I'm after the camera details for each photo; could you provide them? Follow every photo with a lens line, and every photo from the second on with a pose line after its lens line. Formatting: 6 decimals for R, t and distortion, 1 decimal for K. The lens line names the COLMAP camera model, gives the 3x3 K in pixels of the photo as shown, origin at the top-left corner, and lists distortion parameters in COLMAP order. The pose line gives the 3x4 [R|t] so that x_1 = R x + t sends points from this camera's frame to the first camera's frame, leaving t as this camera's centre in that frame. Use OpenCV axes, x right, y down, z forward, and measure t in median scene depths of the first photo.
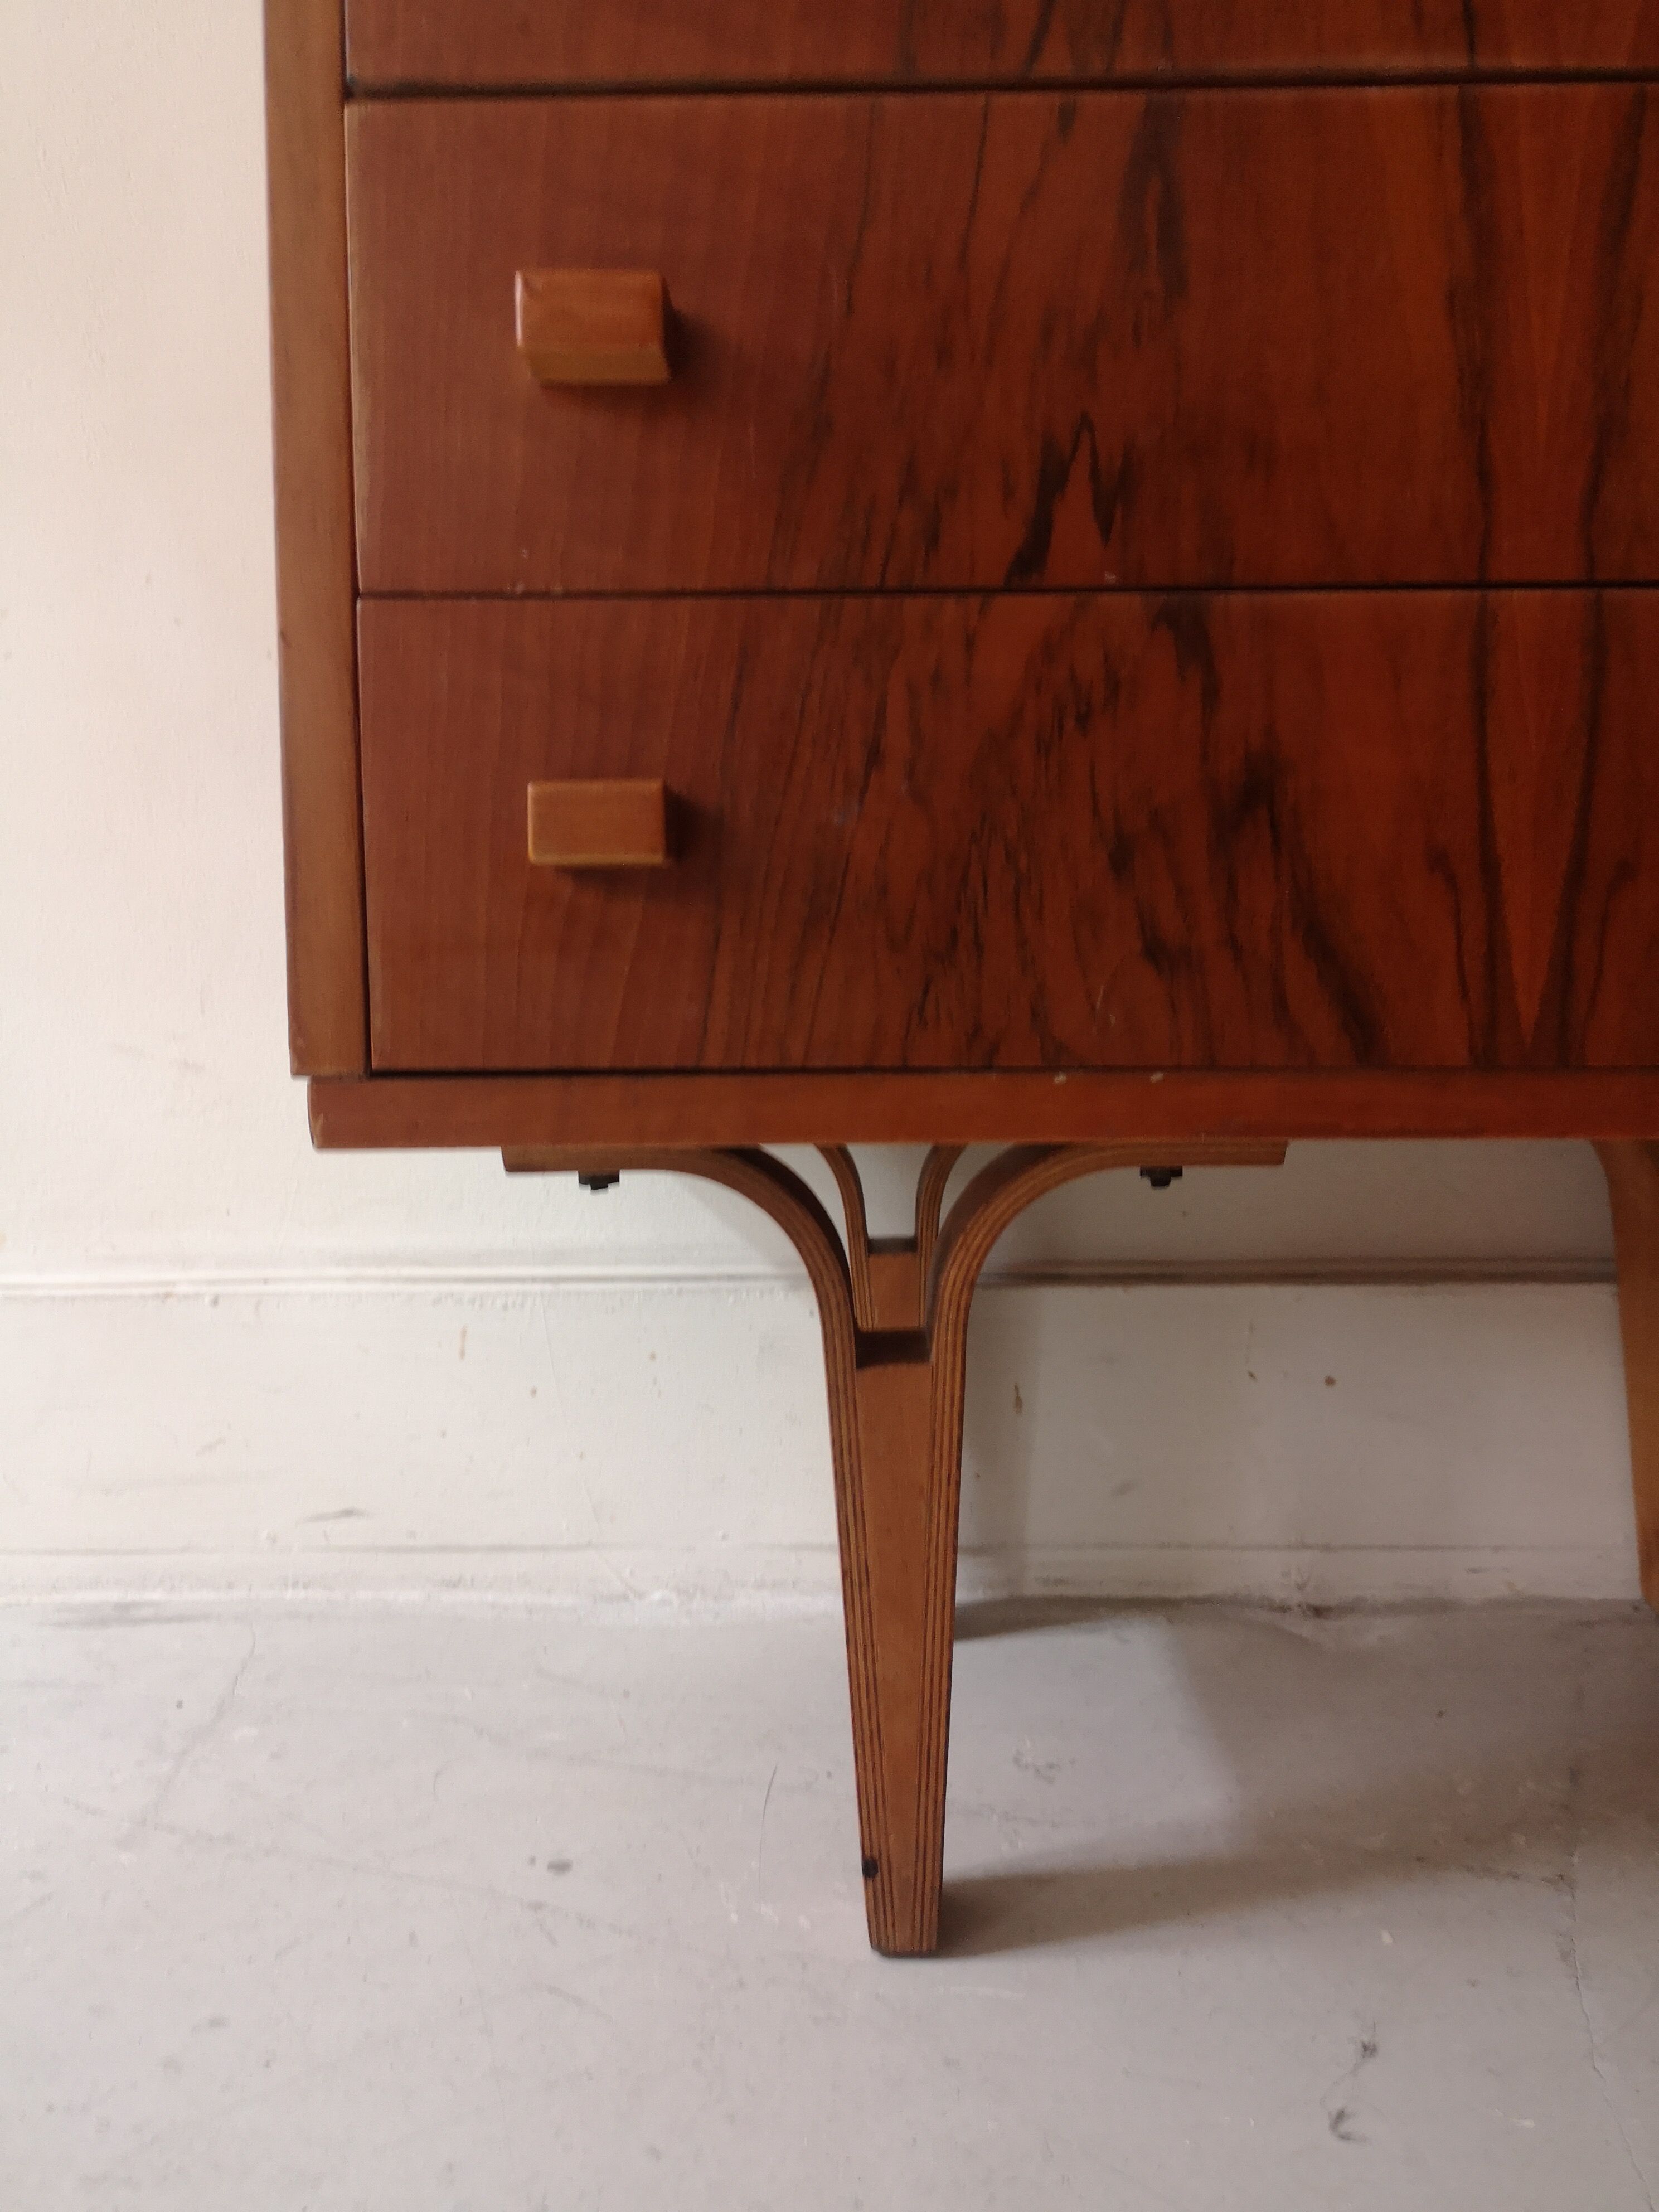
lens RADIAL K [[1741.0, 0, 844.4], [0, 1741.0, 1108.0], [0, 0, 1]] dist [0.047422, -0.045063]
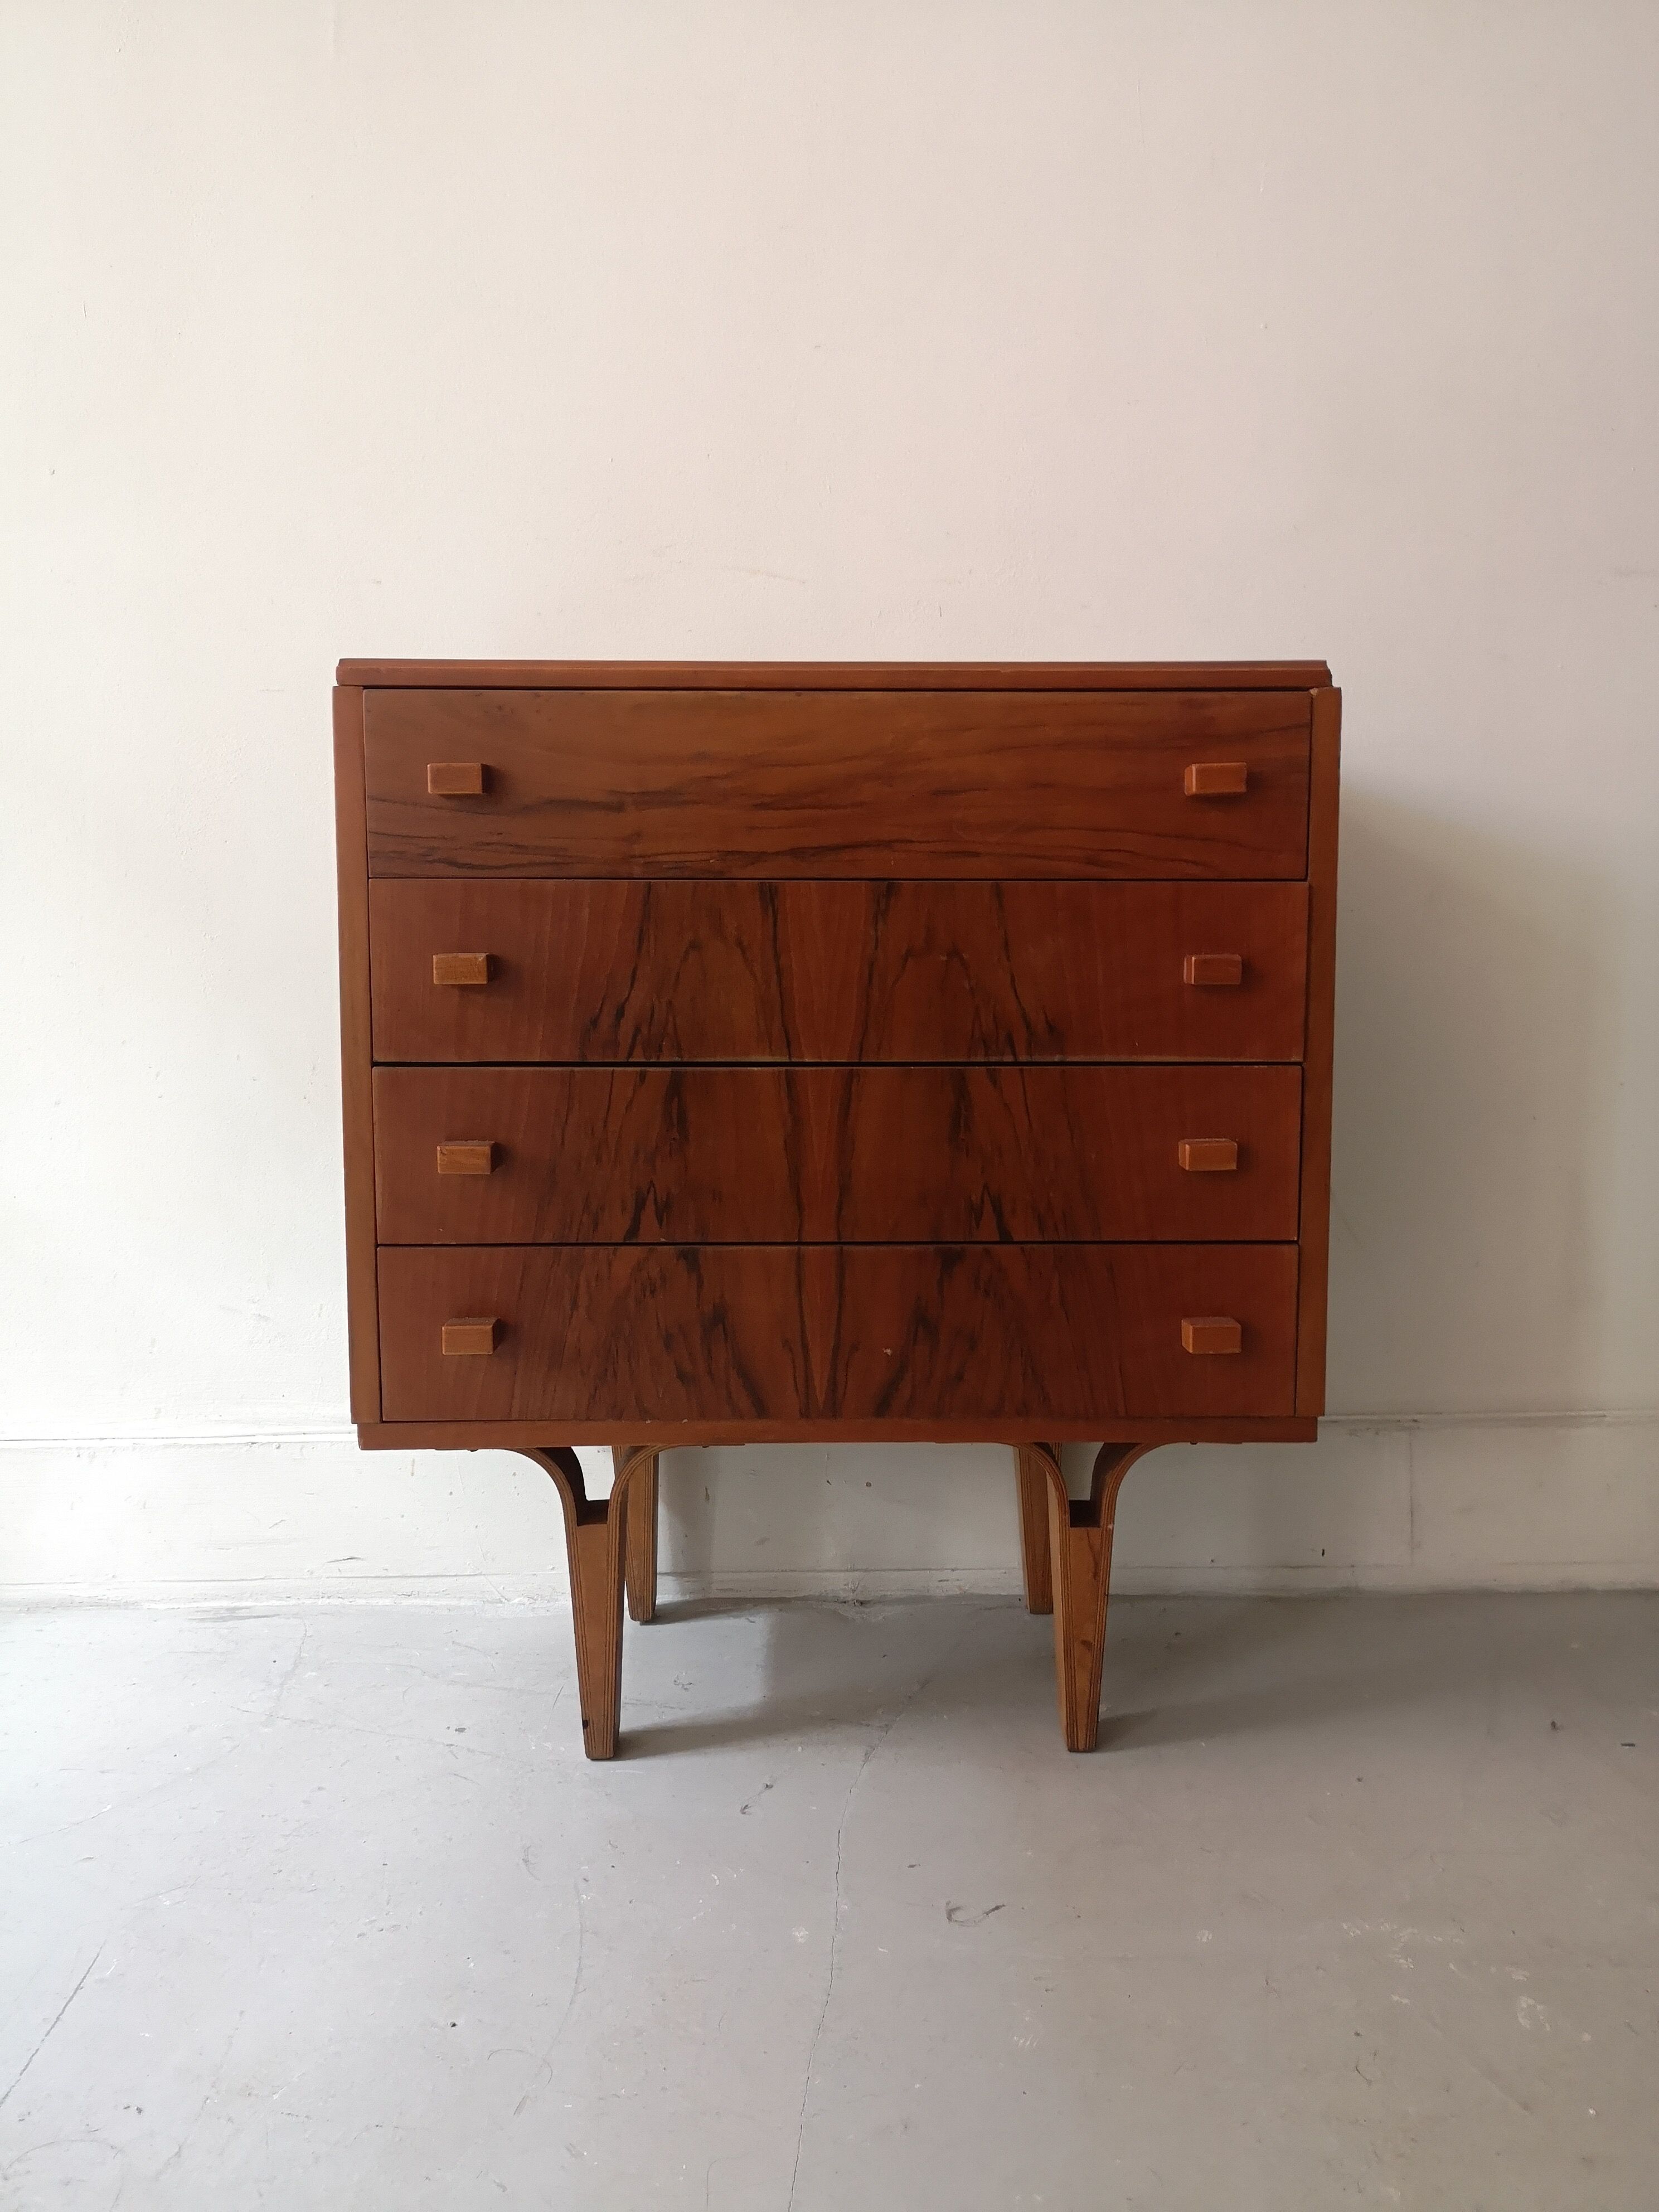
lens RADIAL K [[1725.6, 0, 832.5], [0, 1725.6, 1109.6], [0, 0, 1]] dist [0.045152, 0.001364]
pose [[0.999401, -0.002119, 0.034544, 0.319421], [0.001034, 0.999506, 0.031403, -0.581306], [-0.034594, -0.031349, 0.998910, -1.632508]]
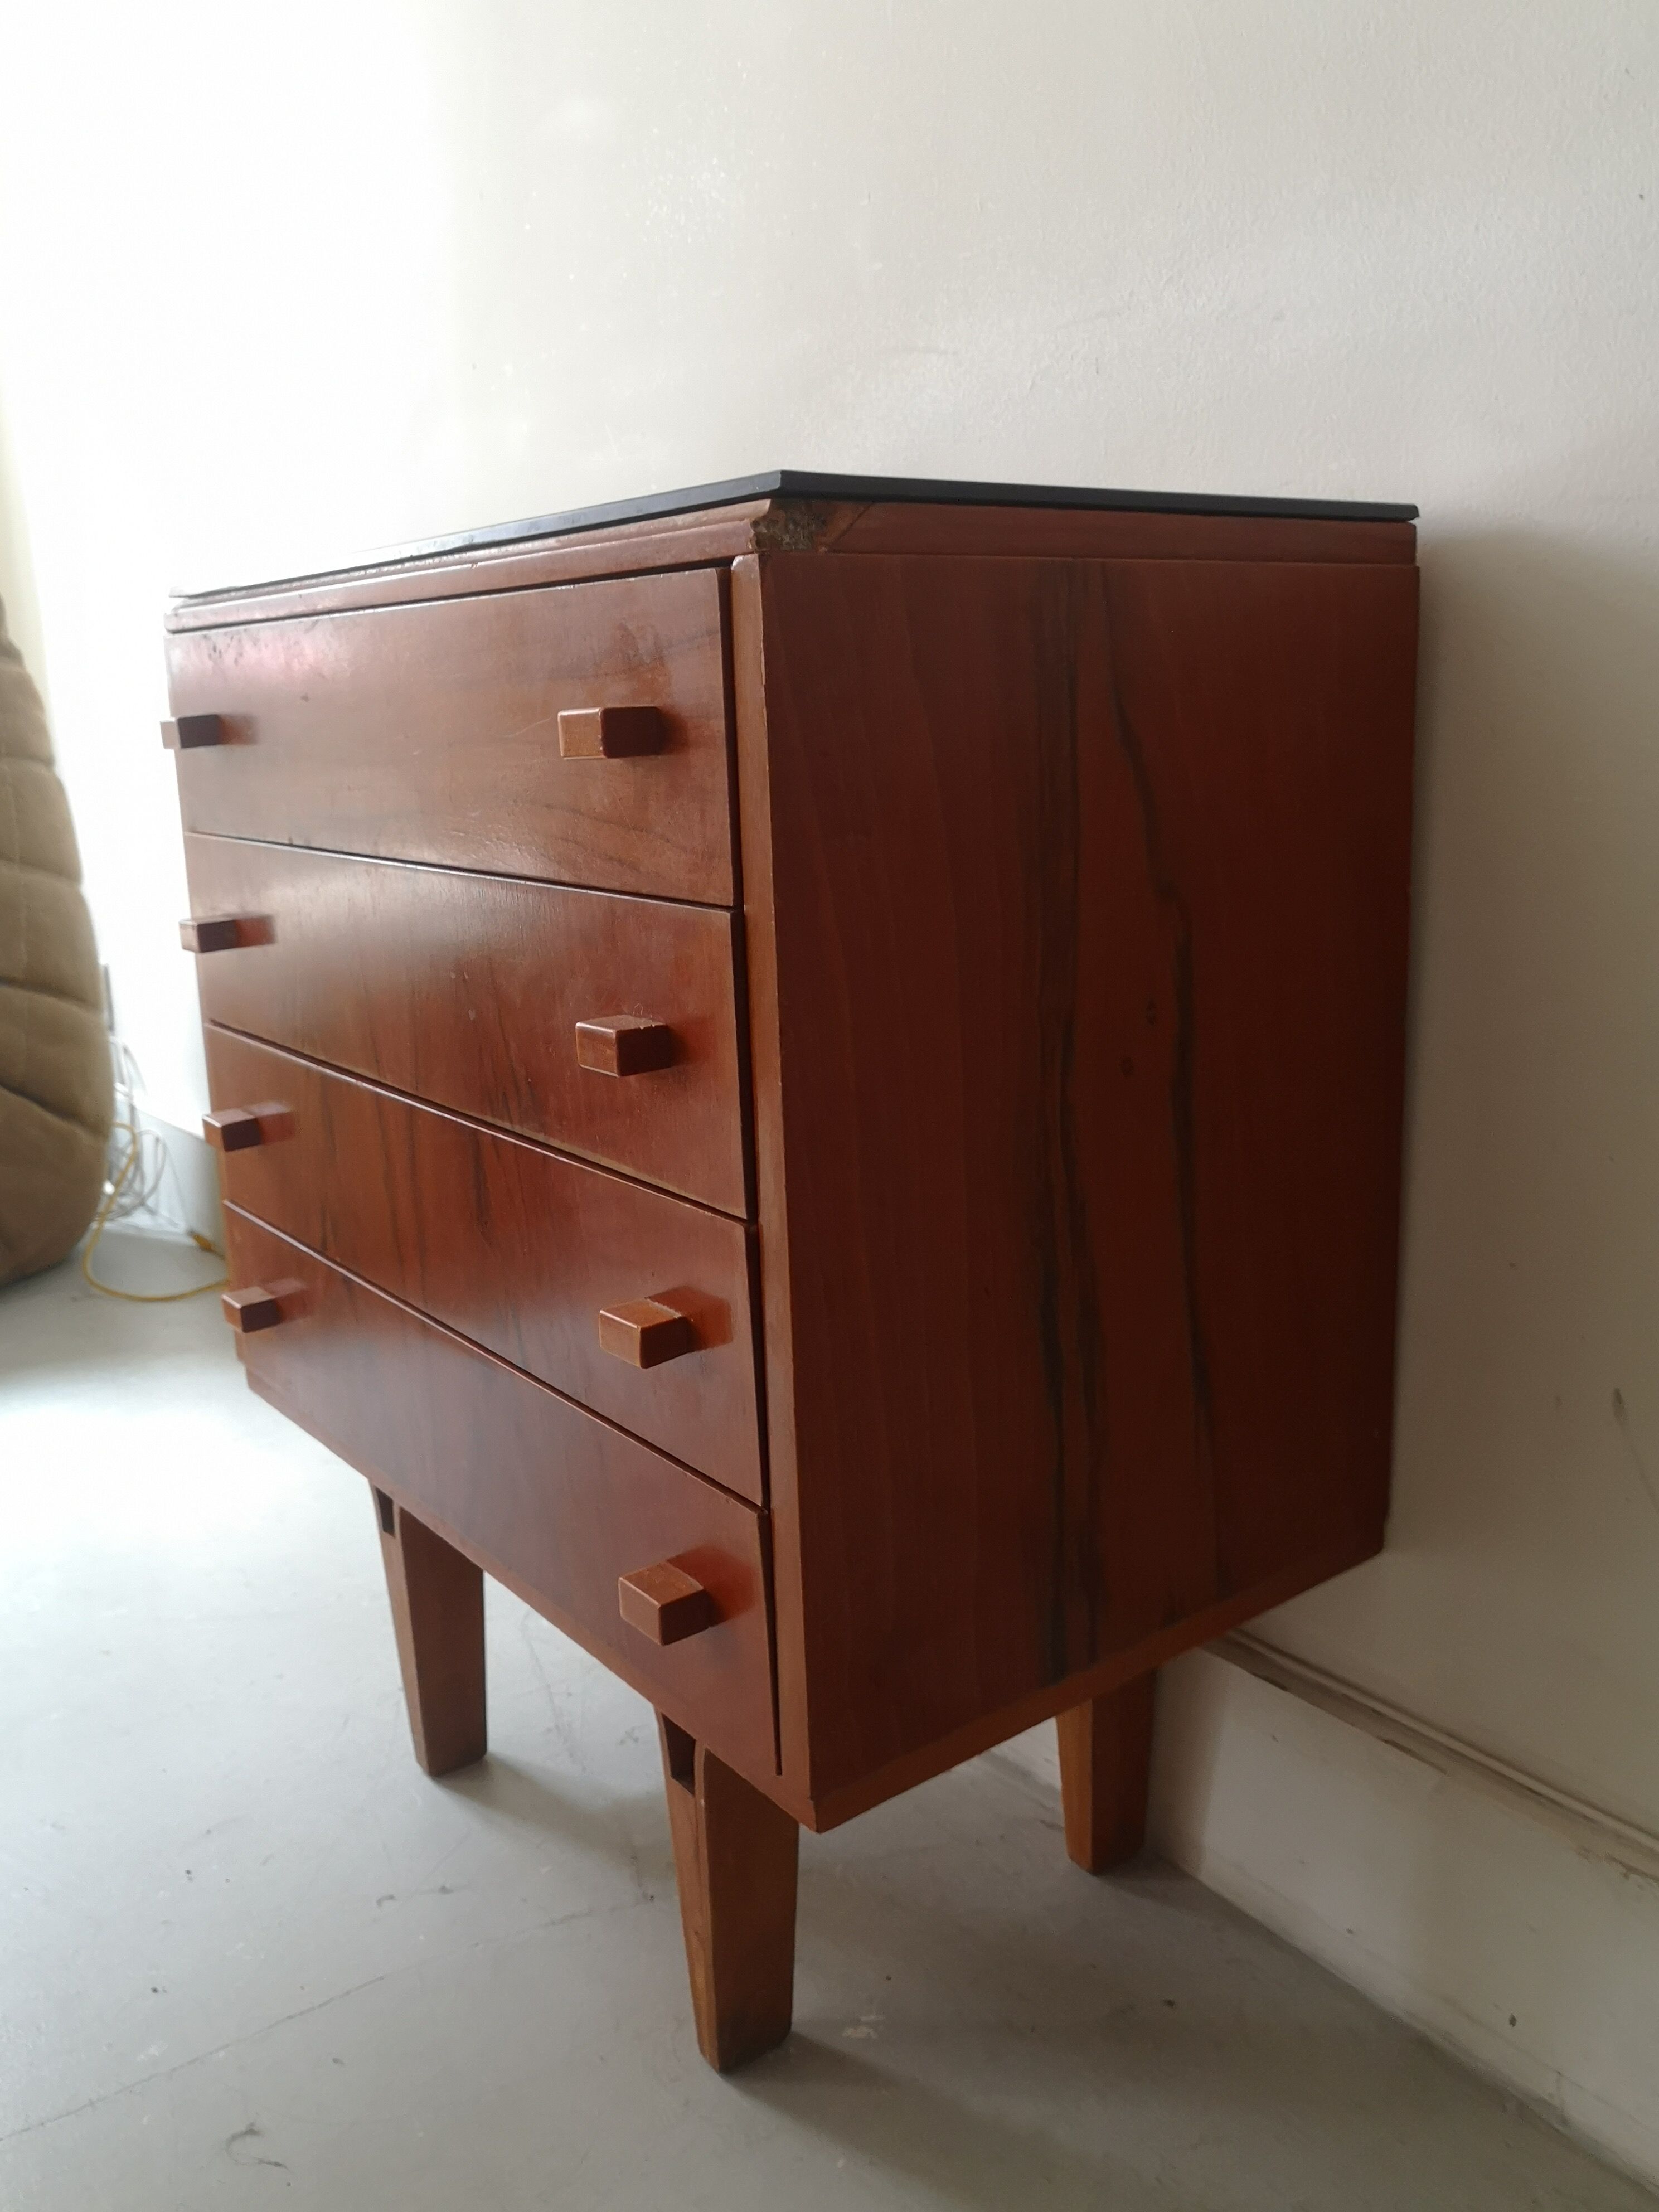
lens RADIAL K [[1794.3, 0, 825.1], [0, 1794.3, 1069.2], [0, 0, 1]] dist [-0.001572, 0.000269]
pose [[0.617082, 0.145323, -0.773363, 2.353602], [-0.010407, 0.984220, 0.176641, -0.975170], [0.786830, -0.100953, 0.608858, 0.080995]]
